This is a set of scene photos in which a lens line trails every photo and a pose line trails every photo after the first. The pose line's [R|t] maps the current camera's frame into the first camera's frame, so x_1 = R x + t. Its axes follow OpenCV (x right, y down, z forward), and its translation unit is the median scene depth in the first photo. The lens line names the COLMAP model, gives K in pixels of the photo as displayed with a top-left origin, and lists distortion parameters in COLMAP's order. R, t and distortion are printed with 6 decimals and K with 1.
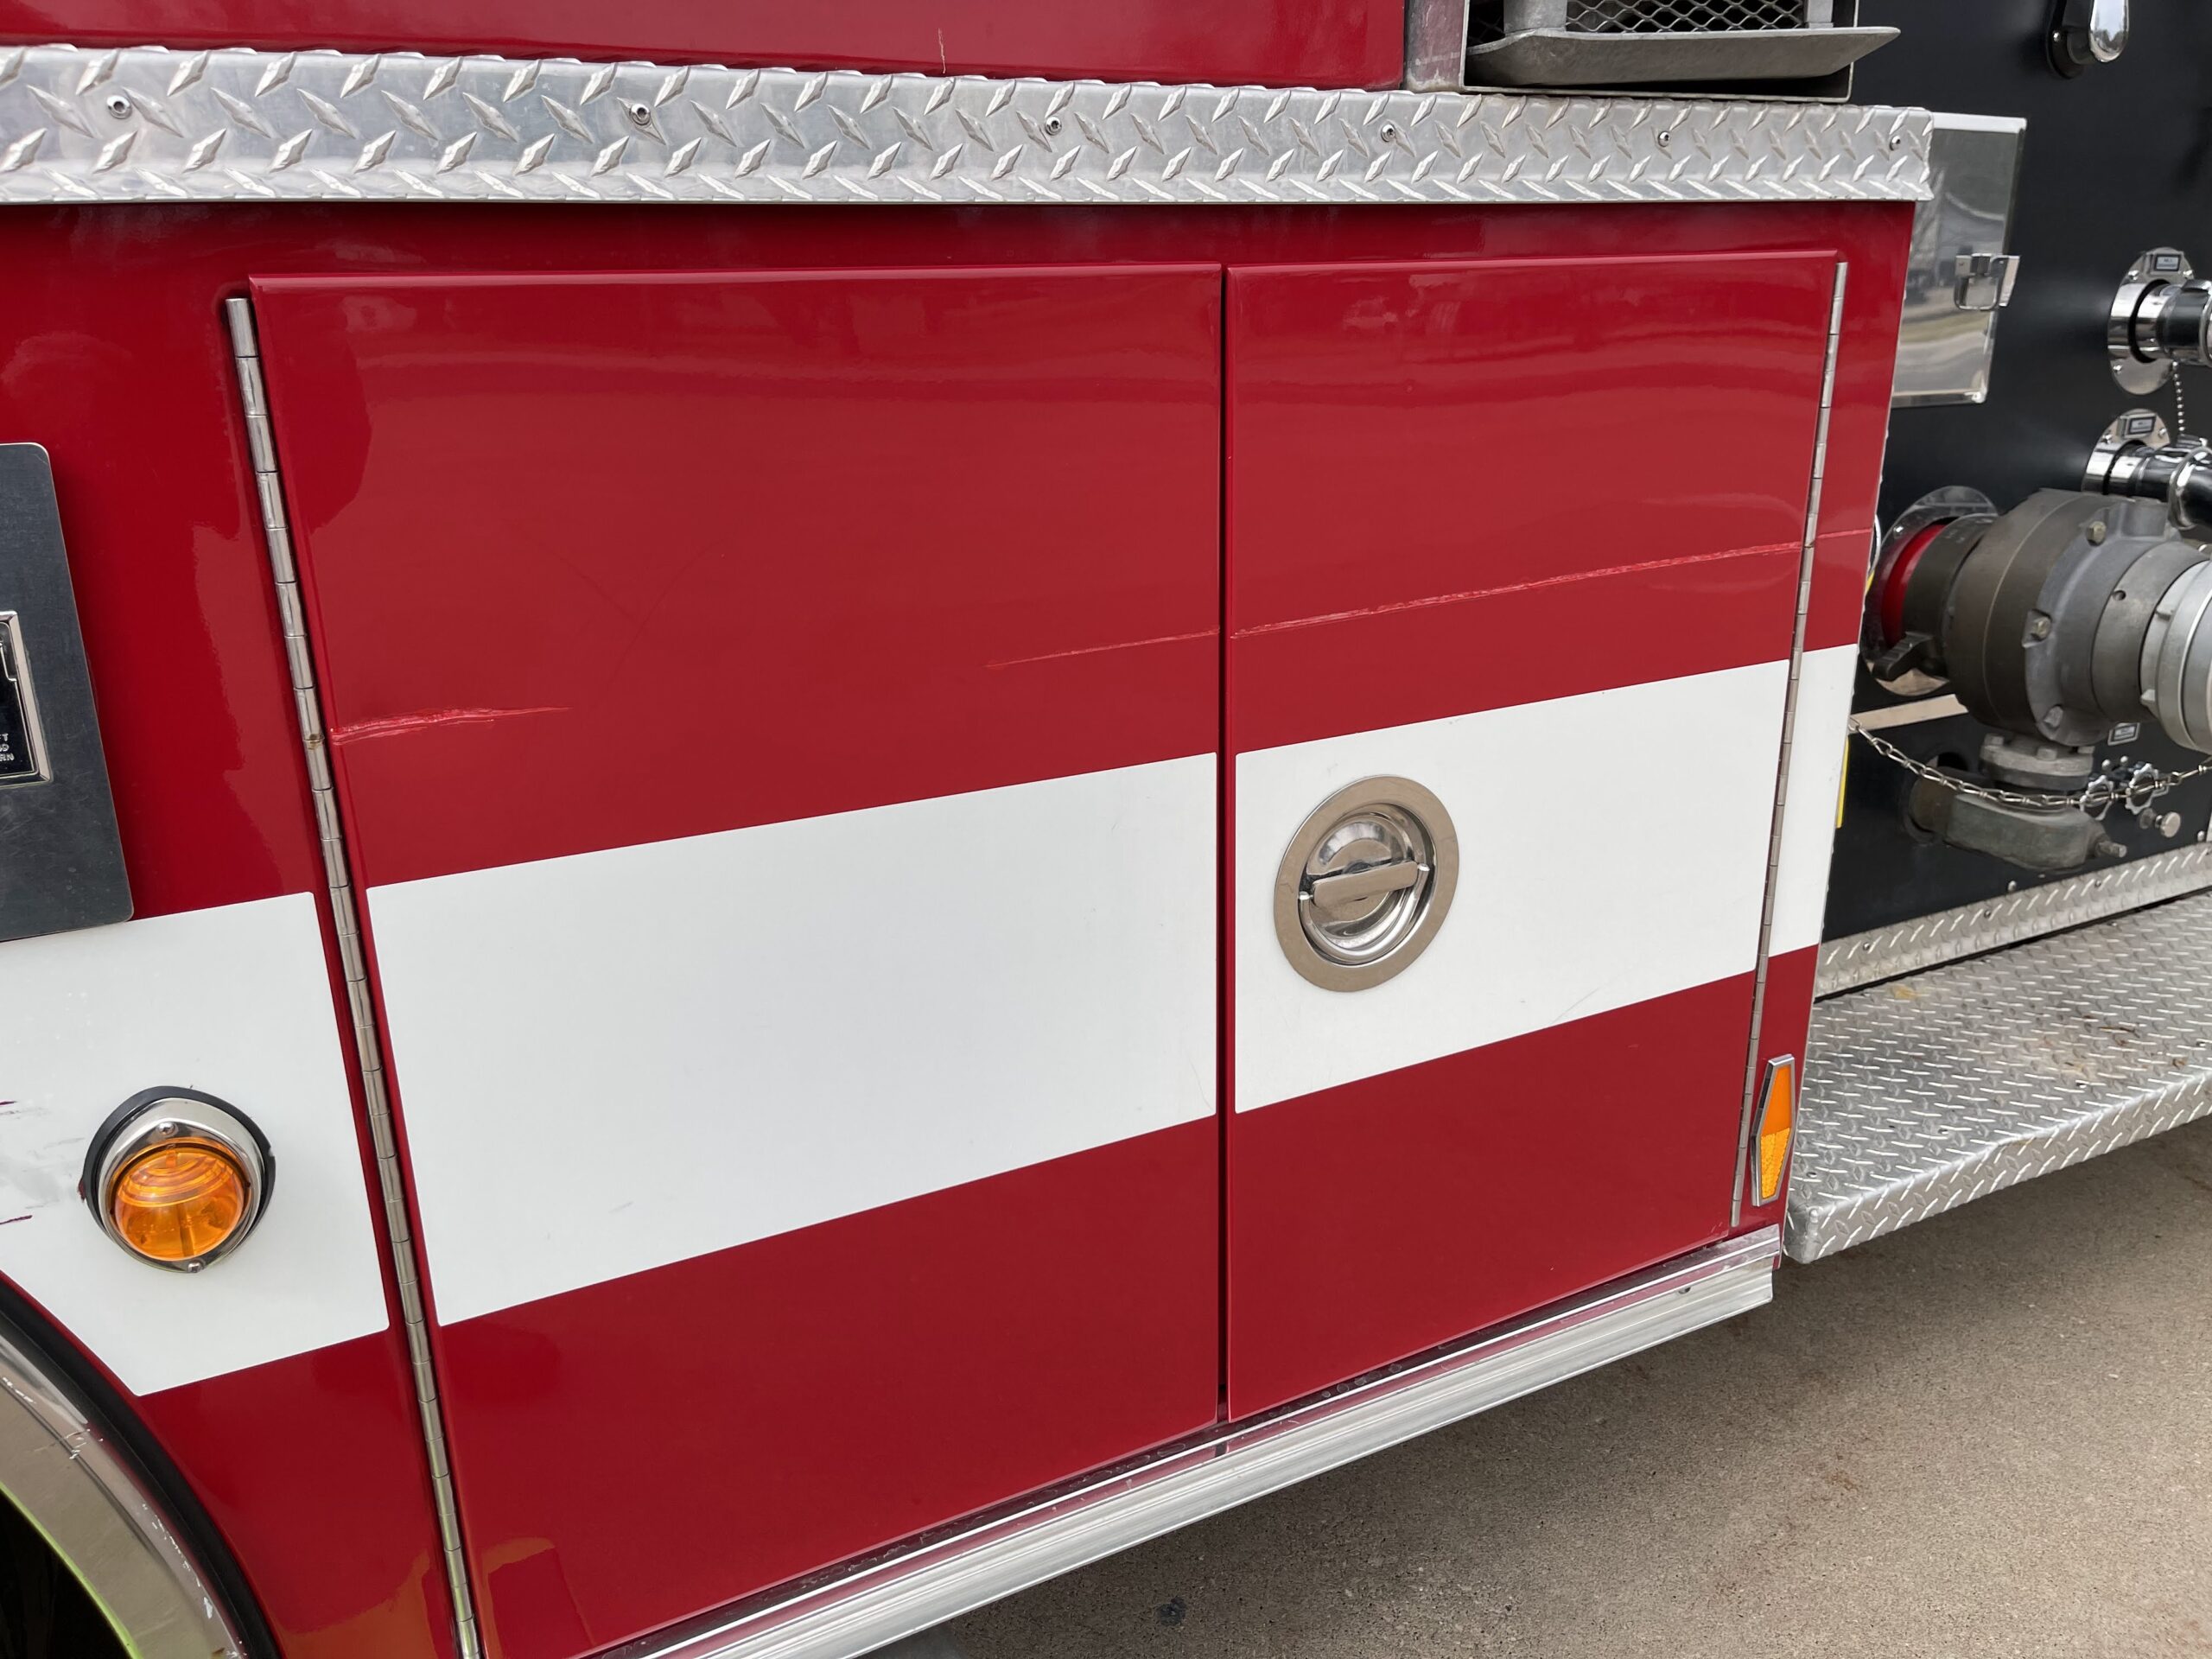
lens RADIAL K [[1681.5, 0, 1113.5], [0, 1681.5, 839.9], [0, 0, 1]] dist [0.074002, -0.107233]
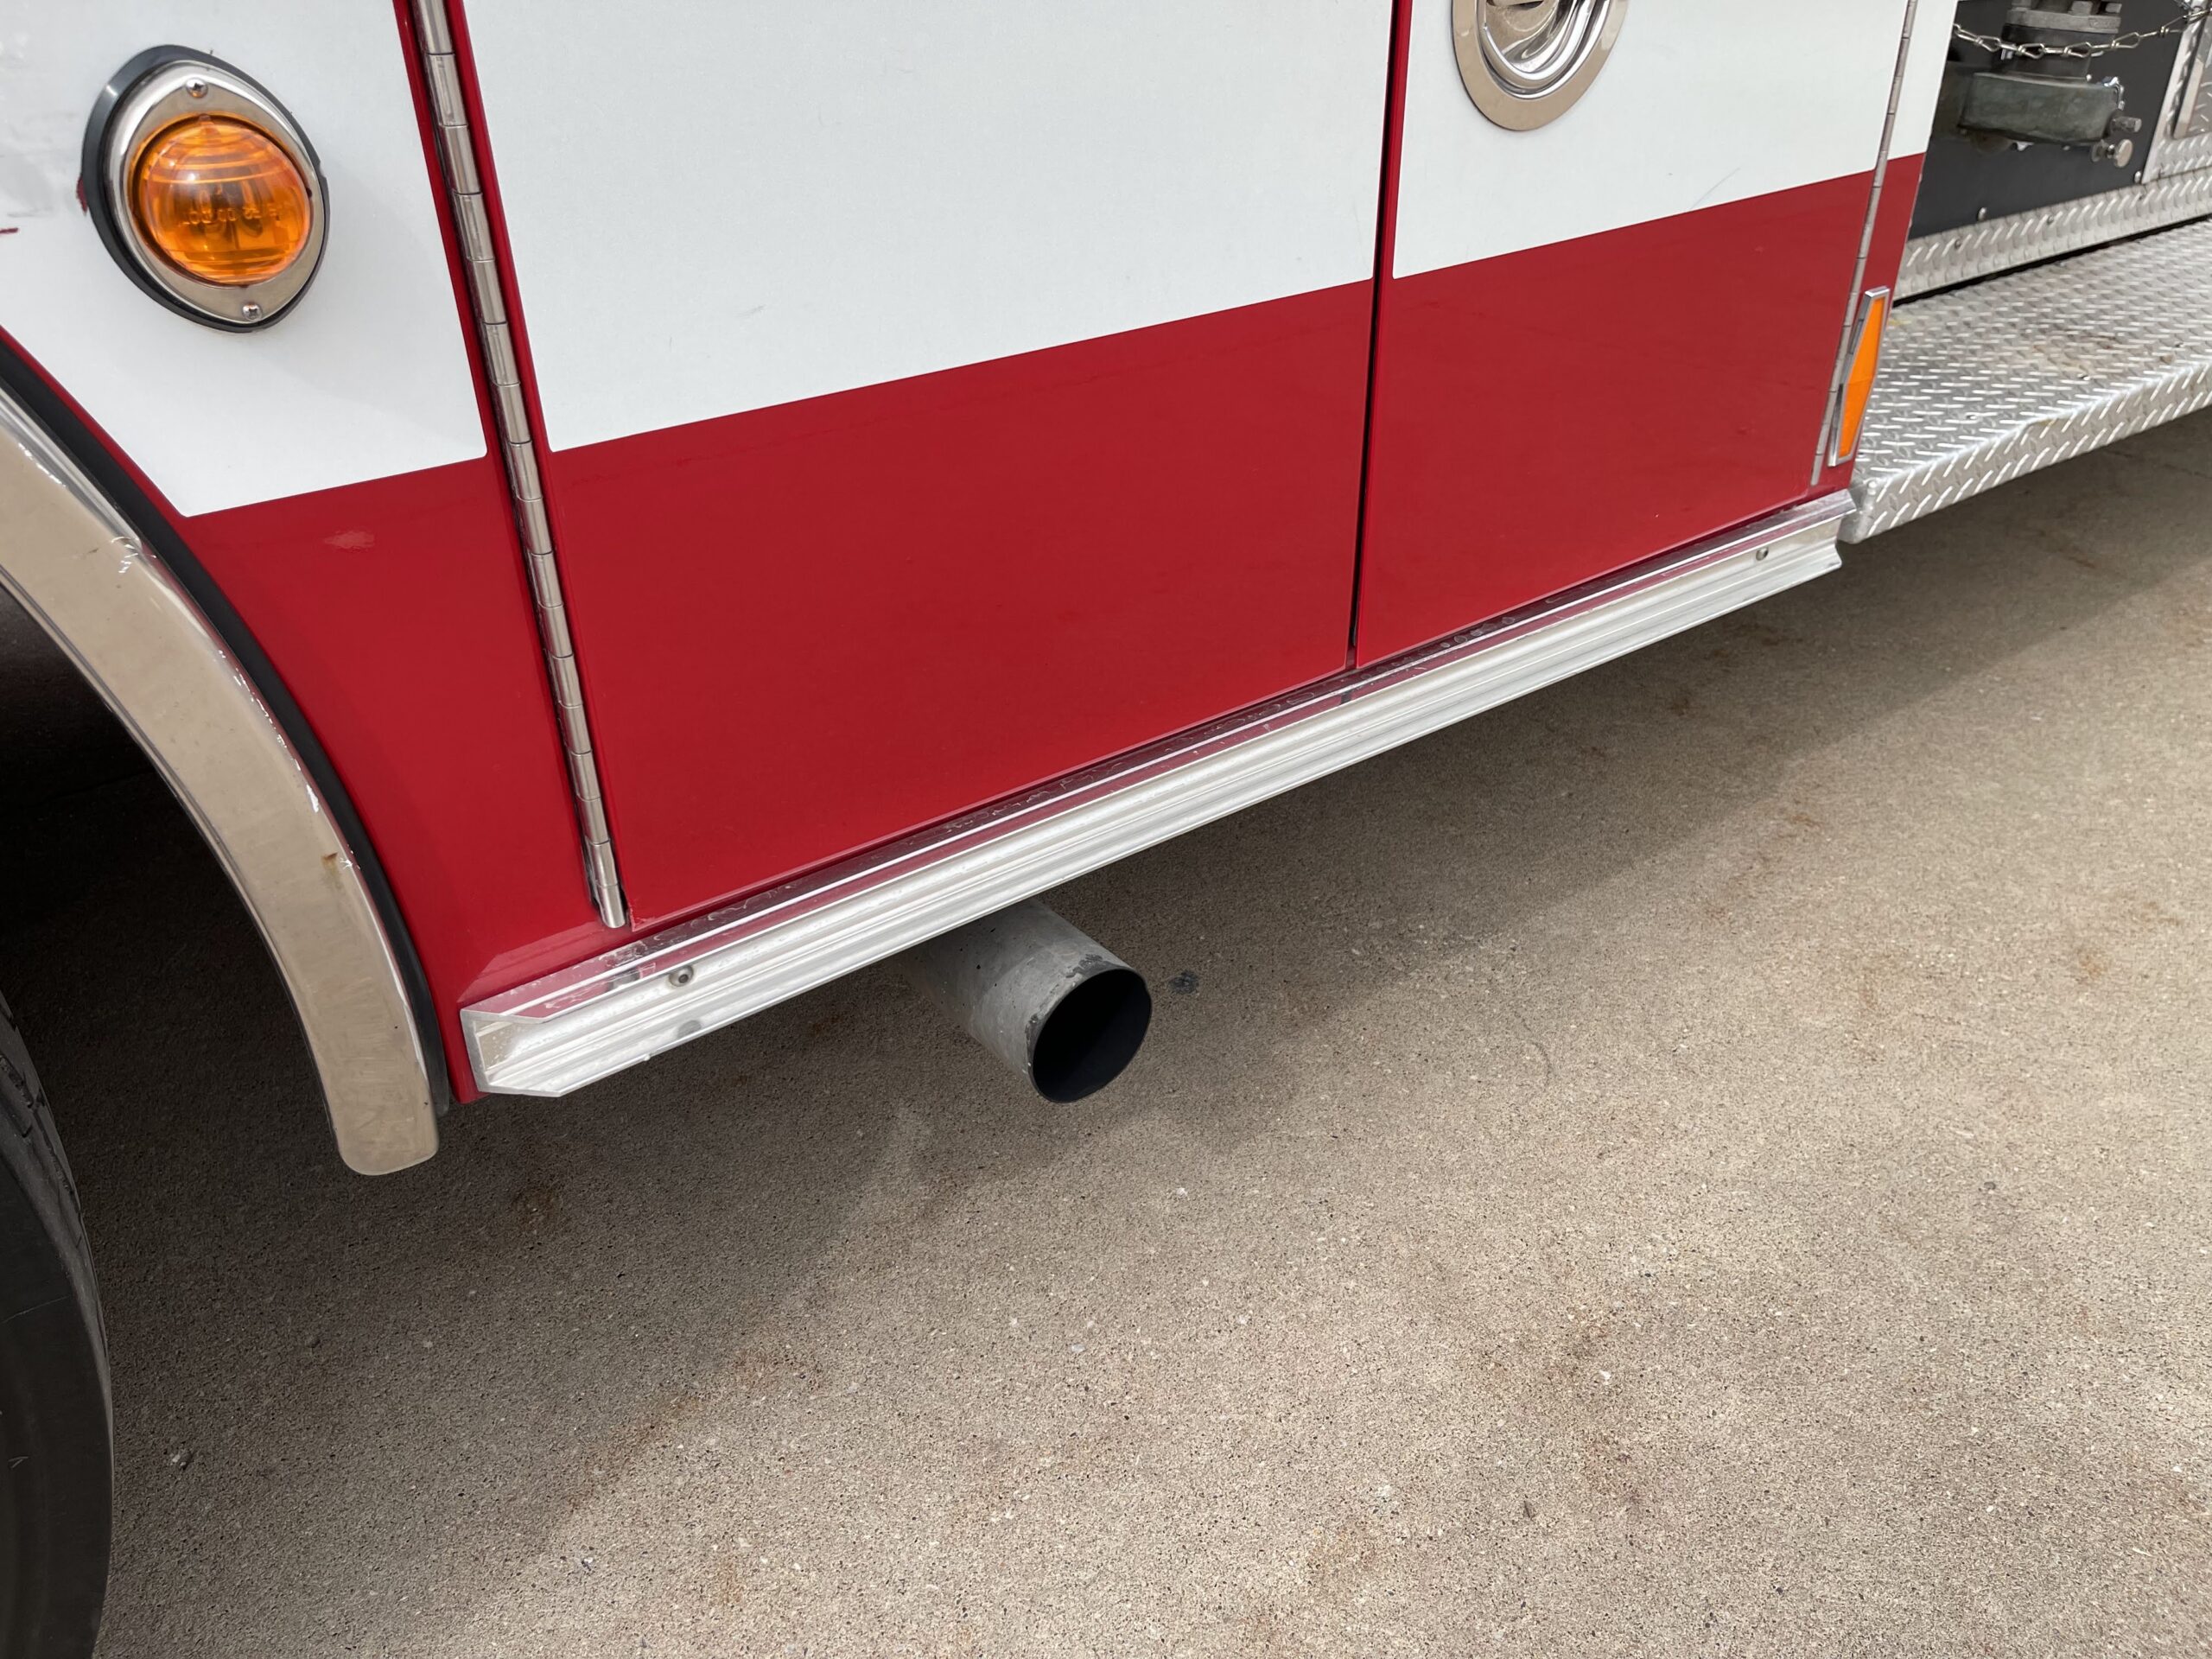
lens RADIAL K [[1681.5, 0, 1093.5], [0, 1681.5, 845.1], [0, 0, 1]] dist [0.074002, -0.107233]
pose [[0.988450, -0.080313, 0.128513, -0.197550], [0.050224, 0.973705, 0.222205, 0.226967], [-0.142980, -0.213185, 0.966493, 0.118449]]
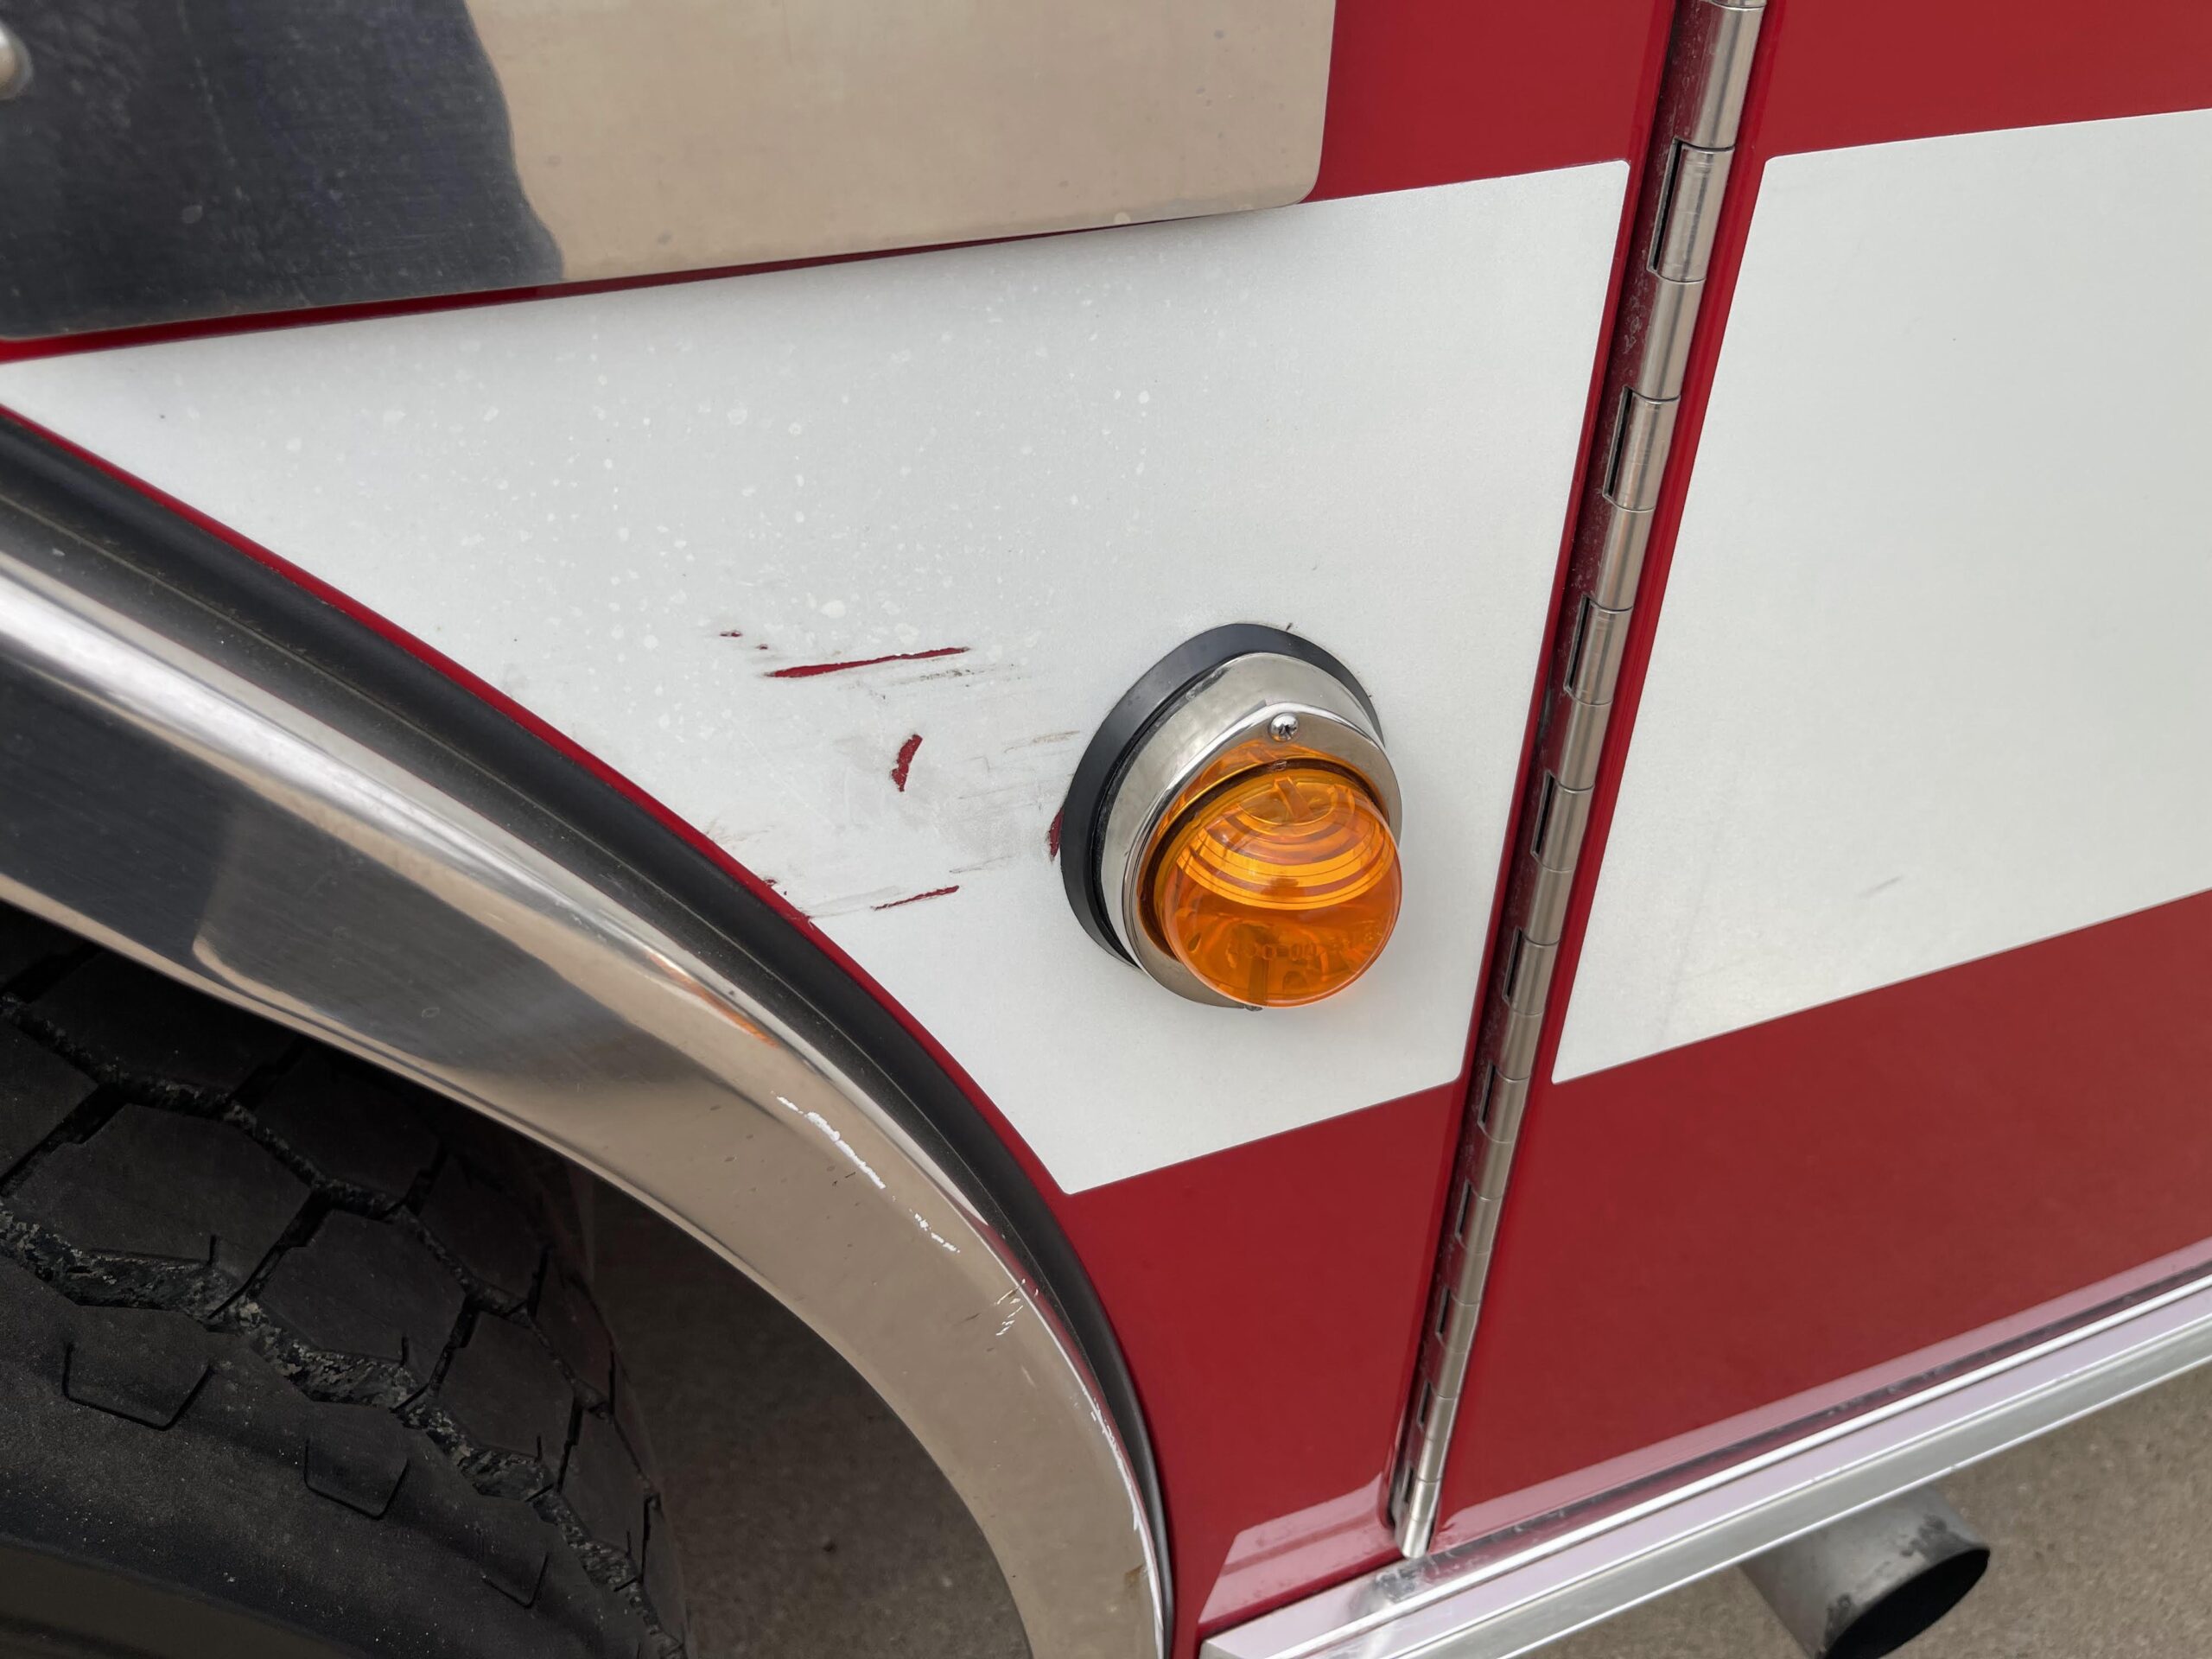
lens RADIAL K [[1681.5, 0, 1087.4], [0, 1681.5, 833.0], [0, 0, 1]] dist [0.074002, -0.107233]
pose [[0.992810, 0.081094, -0.088043, -0.375409], [-0.049789, 0.948664, 0.312341, 0.041968], [0.108852, -0.305712, 0.945881, 0.384993]]
